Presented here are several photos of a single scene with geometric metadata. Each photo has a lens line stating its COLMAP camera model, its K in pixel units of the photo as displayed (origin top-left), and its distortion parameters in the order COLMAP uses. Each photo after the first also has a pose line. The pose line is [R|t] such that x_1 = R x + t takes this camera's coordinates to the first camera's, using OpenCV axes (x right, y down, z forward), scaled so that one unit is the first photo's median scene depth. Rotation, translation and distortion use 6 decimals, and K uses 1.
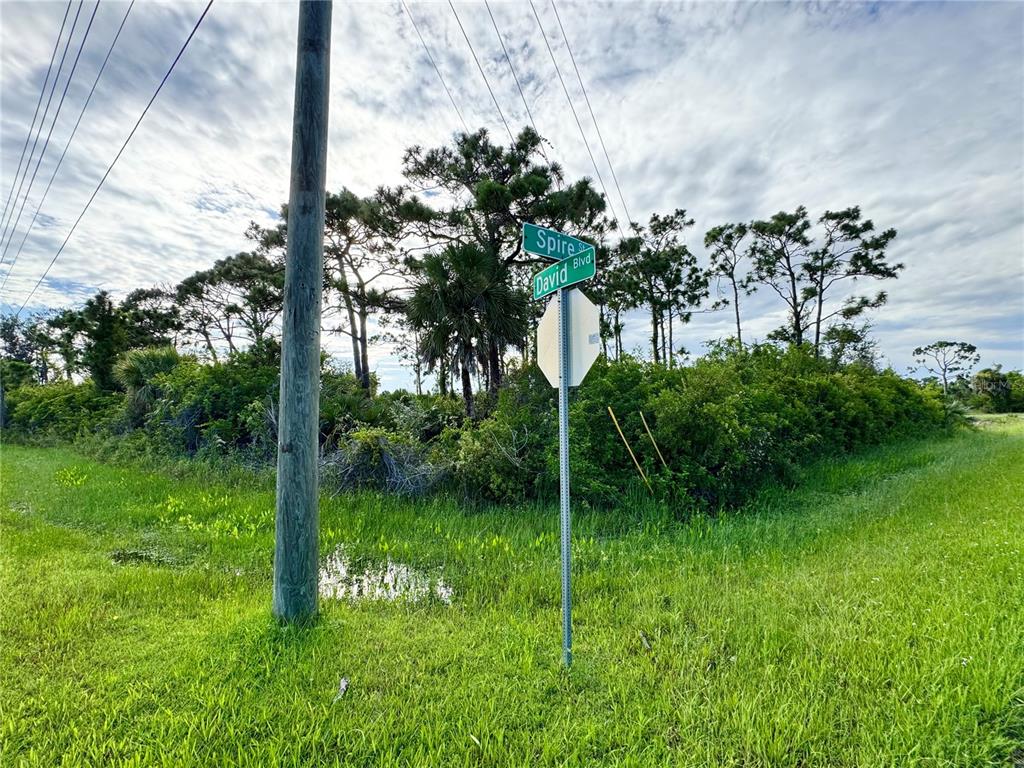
lens RADIAL K [[405.3, 0, 512.0], [0, 405.3, 384.0], [0, 0, 1]] dist [-0.000419, -0.000003]
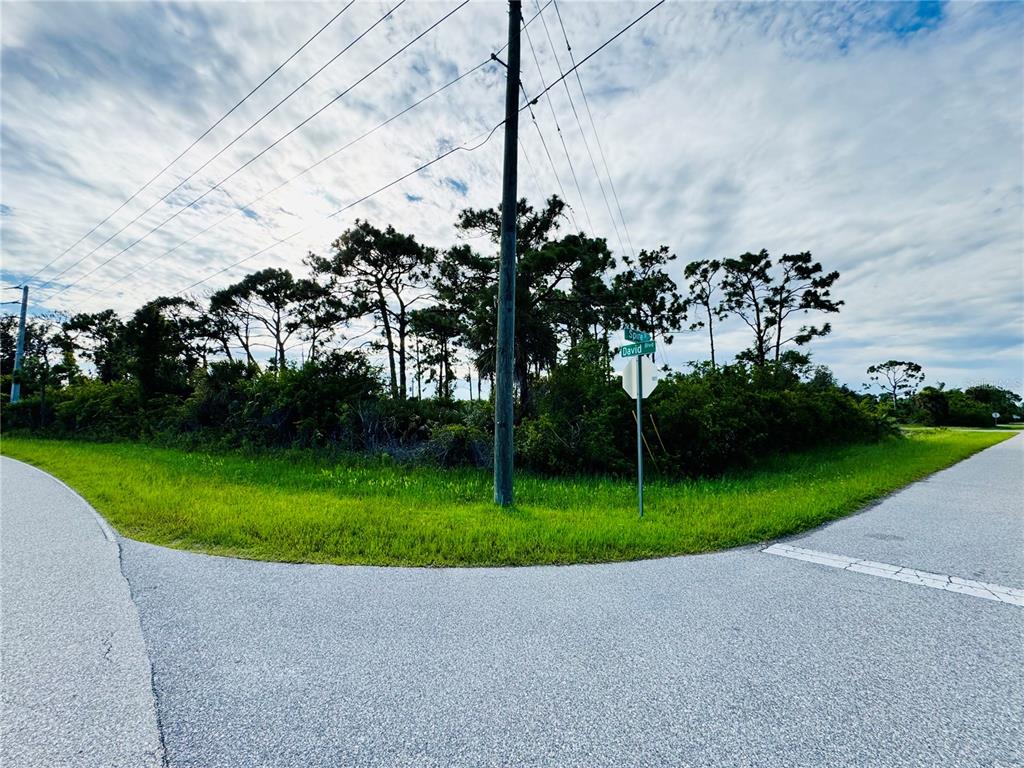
lens RADIAL K [[406.9, 0, 514.3], [0, 406.9, 391.5], [0, 0, 1]] dist [0.007167, 0.000171]
pose [[0.998160, 0.017637, 0.058006, -0.076169], [-0.017487, 0.999842, -0.003089, -0.001092], [-0.058052, 0.002069, 0.998311, -0.141911]]
